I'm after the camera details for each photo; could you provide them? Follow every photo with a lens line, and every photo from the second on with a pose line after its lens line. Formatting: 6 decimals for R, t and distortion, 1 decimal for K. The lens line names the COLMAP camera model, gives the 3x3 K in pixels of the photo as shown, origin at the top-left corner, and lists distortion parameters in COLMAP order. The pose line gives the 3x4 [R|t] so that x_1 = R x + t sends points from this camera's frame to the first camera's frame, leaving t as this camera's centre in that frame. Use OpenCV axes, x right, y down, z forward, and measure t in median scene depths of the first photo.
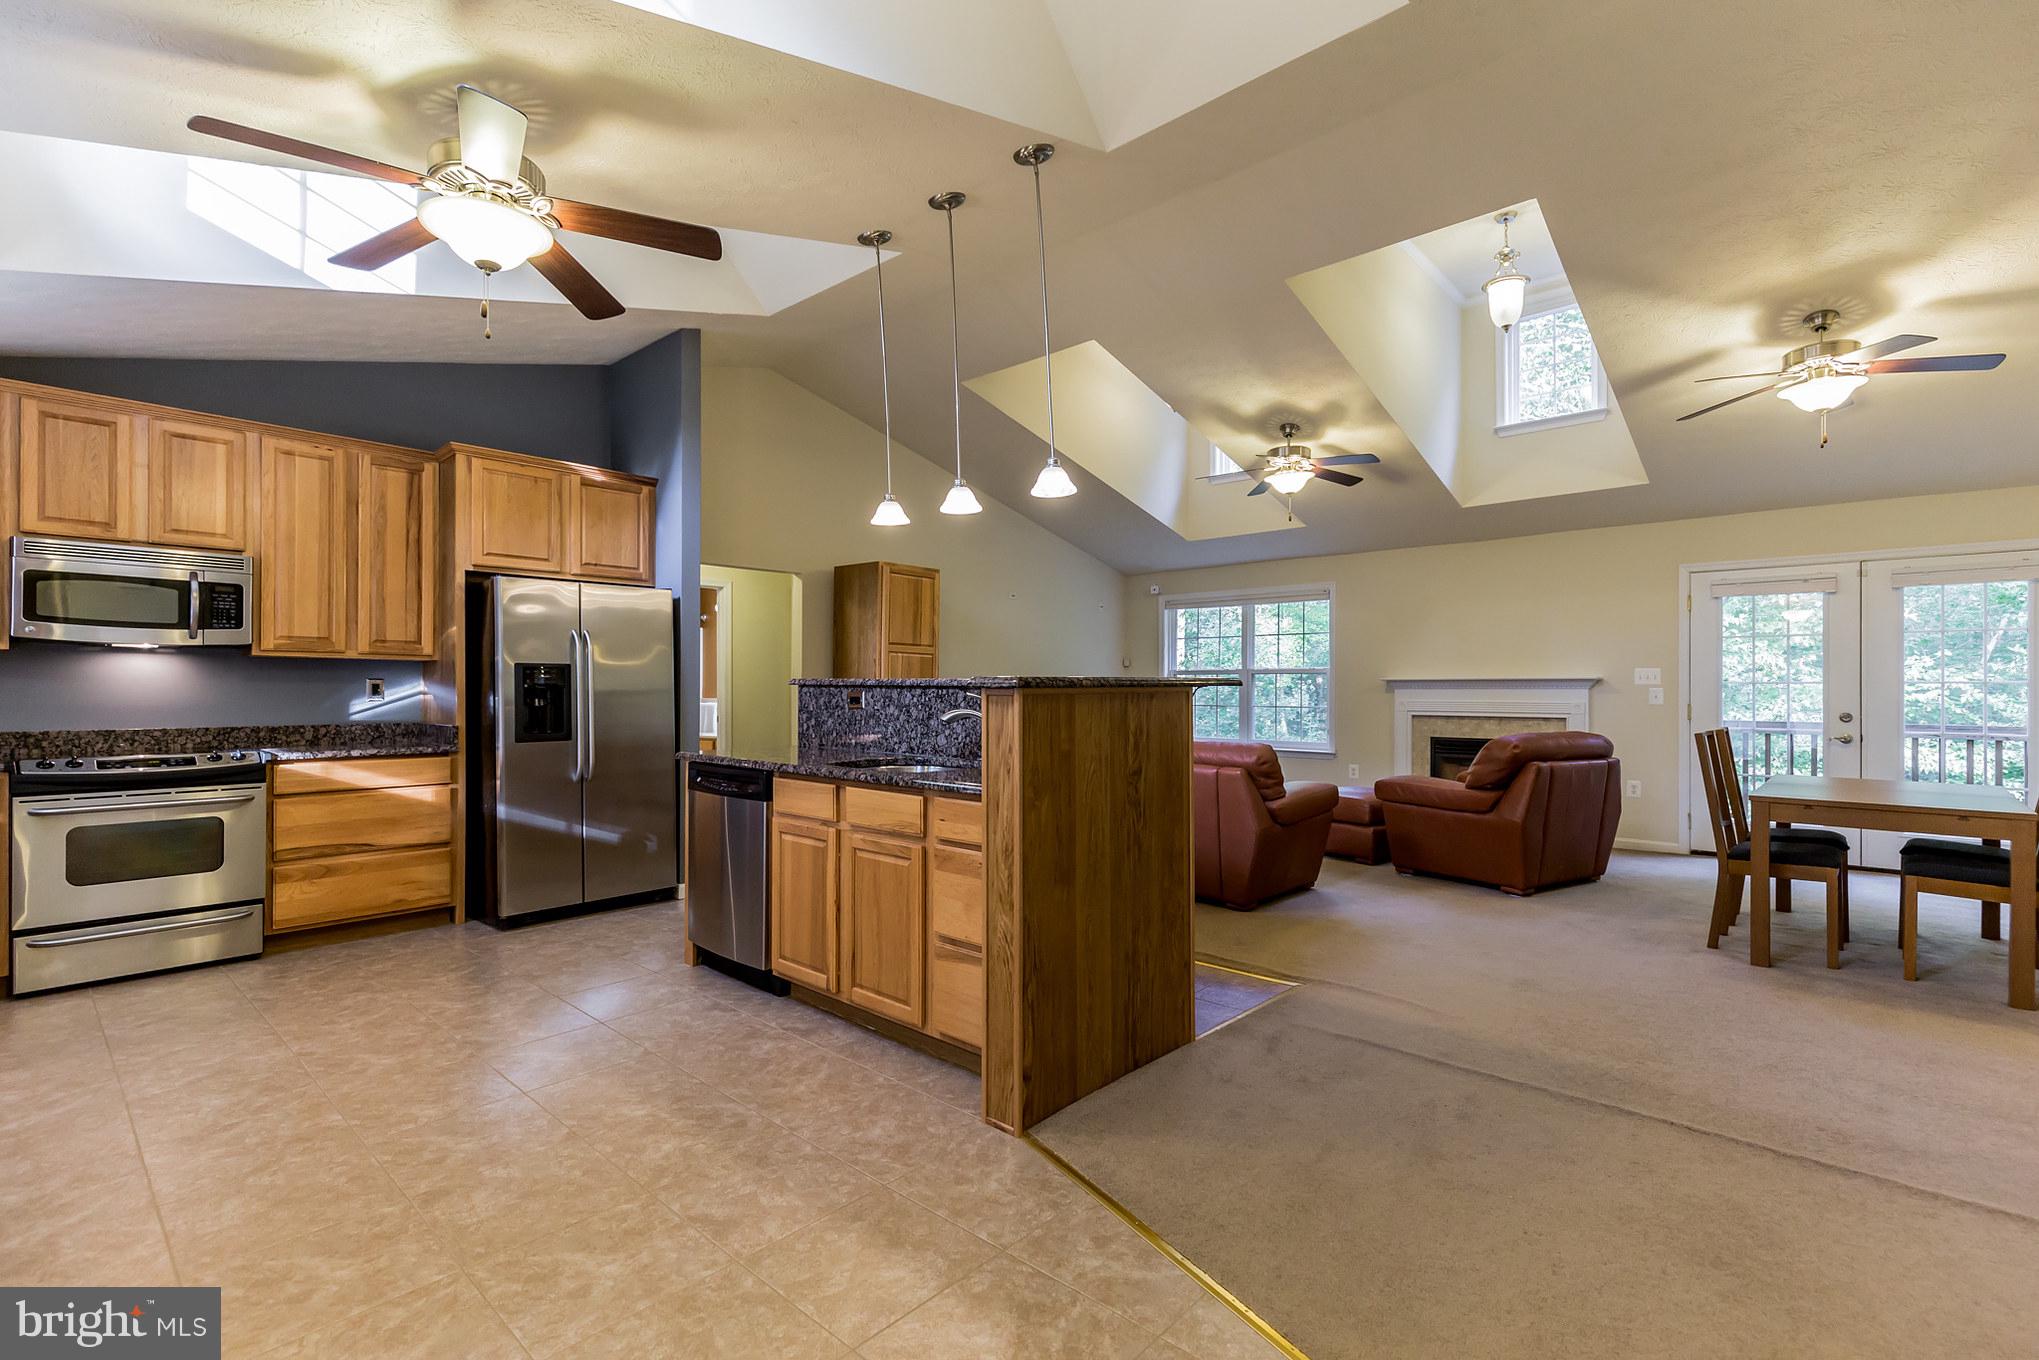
lens RADIAL K [[922.3, 0, 1025.7], [0, 922.3, 685.1], [0, 0, 1]] dist [0.002502, 0.000049]
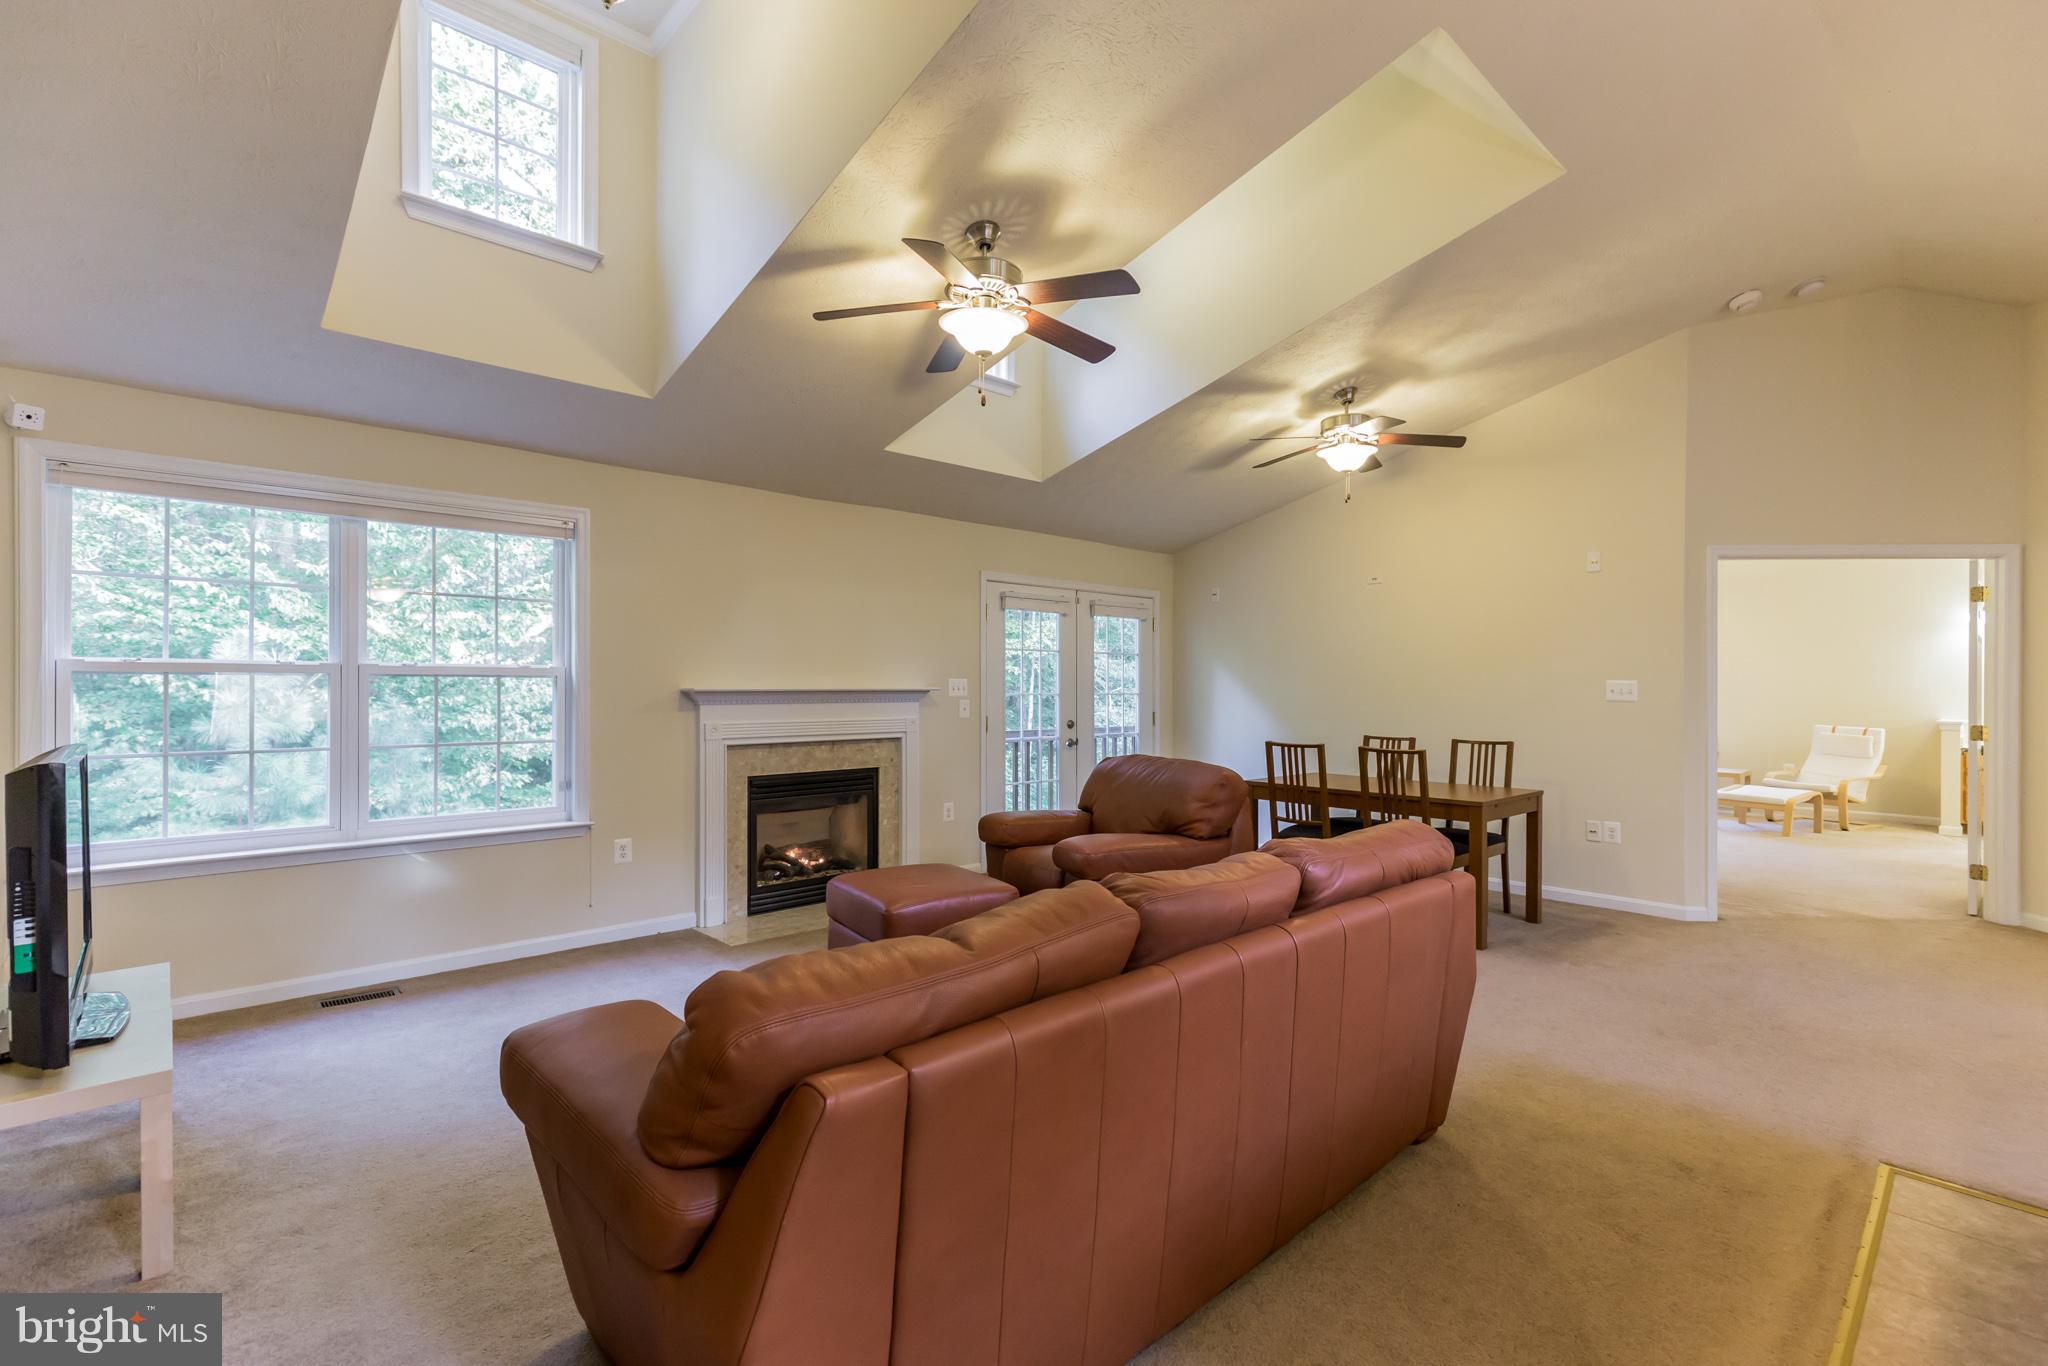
lens RADIAL K [[926.4, 0, 1030.2], [0, 926.4, 688.1], [0, 0, 1]] dist [0.002502, 0.000049]
pose [[0.070907, -0.002340, 0.997480, -0.390542], [-0.006690, 0.999974, 0.002822, -0.019325], [-0.997461, -0.006873, 0.070889, 1.410151]]
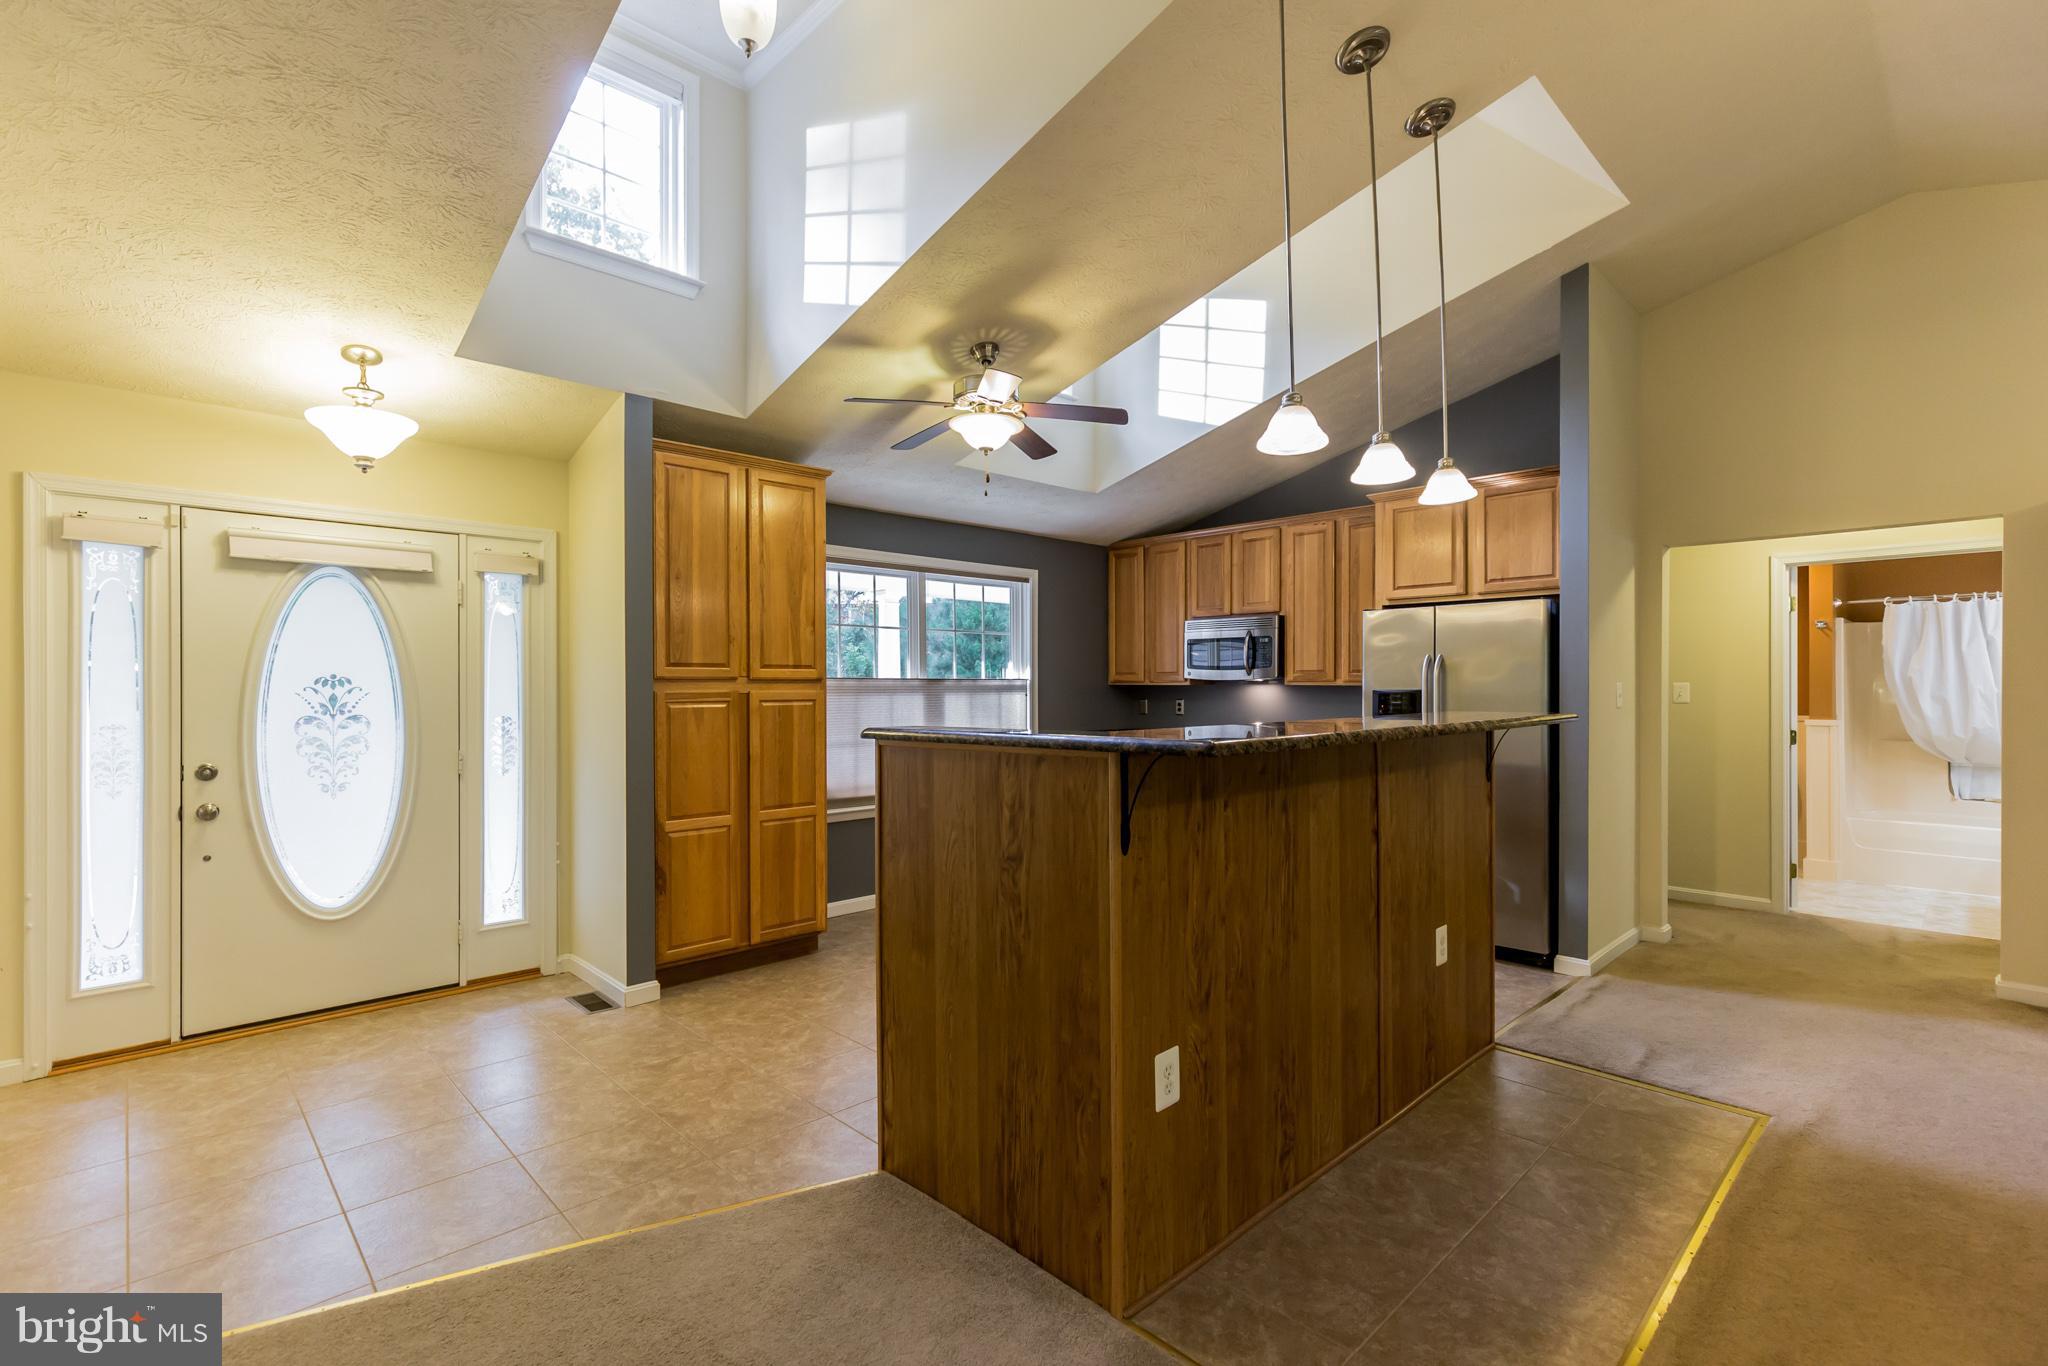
lens RADIAL K [[926.4, 0, 1030.2], [0, 926.4, 688.1], [0, 0, 1]] dist [0.002502, 0.000049]
pose [[-0.069629, -0.000292, -0.997573, 0.621185], [0.006397, 0.999979, -0.000740, -0.031182], [0.997552, -0.006433, -0.069626, 0.755531]]
